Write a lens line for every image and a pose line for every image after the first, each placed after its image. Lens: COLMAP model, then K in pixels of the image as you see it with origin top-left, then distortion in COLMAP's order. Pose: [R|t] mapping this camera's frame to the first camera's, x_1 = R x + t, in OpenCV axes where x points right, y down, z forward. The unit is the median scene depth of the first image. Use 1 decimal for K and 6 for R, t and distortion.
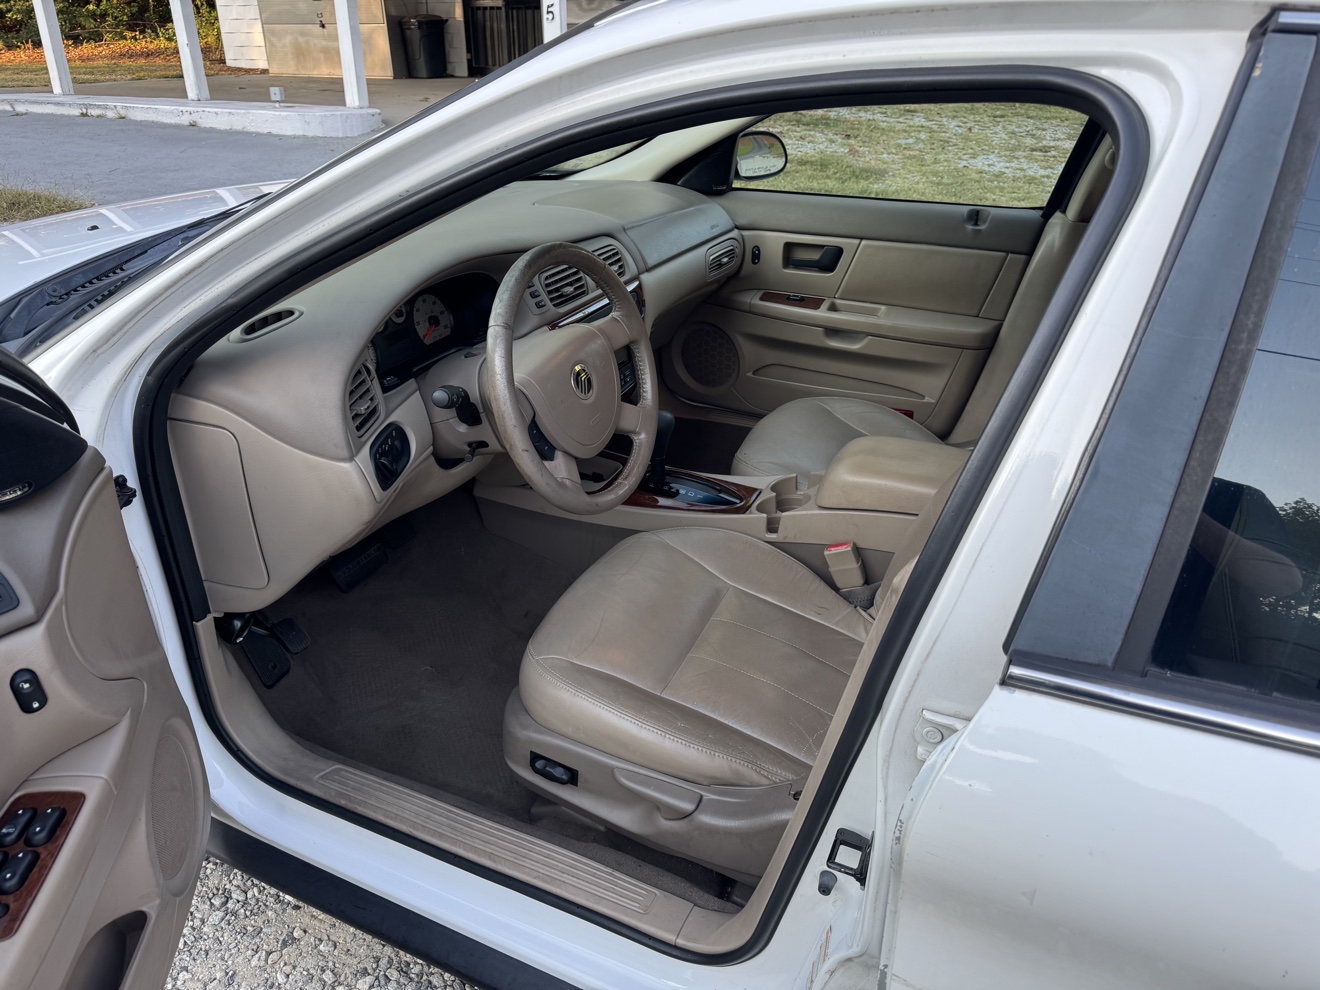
lens RADIAL K [[936.3, 0, 673.3], [0, 936.3, 504.8], [0, 0, 1]] dist [0.013072, -0.025647]
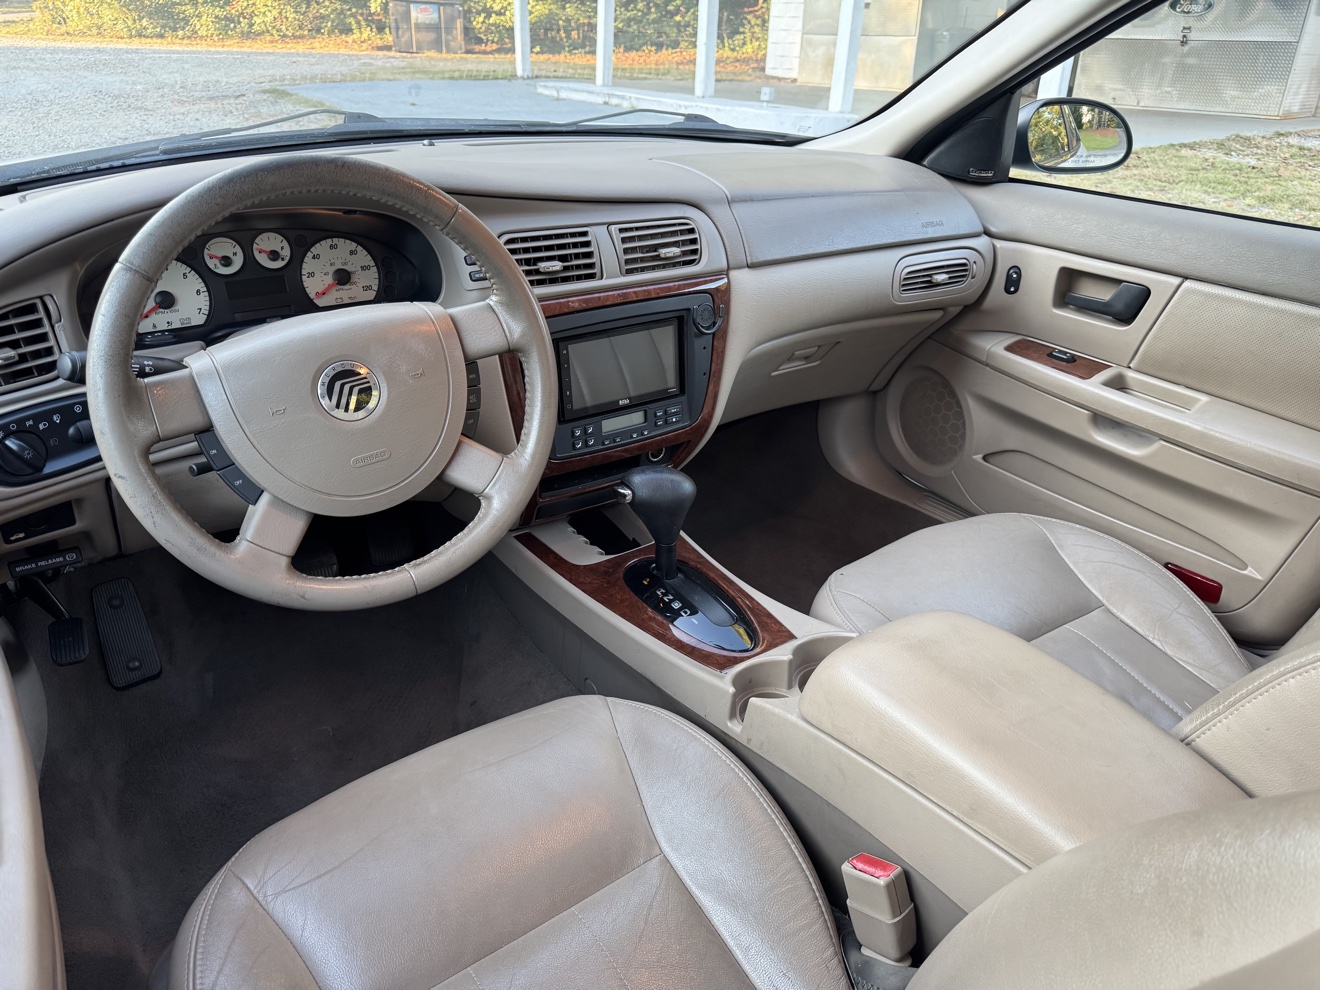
lens RADIAL K [[936.3, 0, 660.1], [0, 936.3, 483.2], [0, 0, 1]] dist [0.013072, -0.025647]
pose [[0.849371, 0.242128, -0.468981, 0.219870], [-0.262218, 0.964730, 0.023173, -0.083410], [0.458051, 0.103293, 0.882904, 0.333370]]
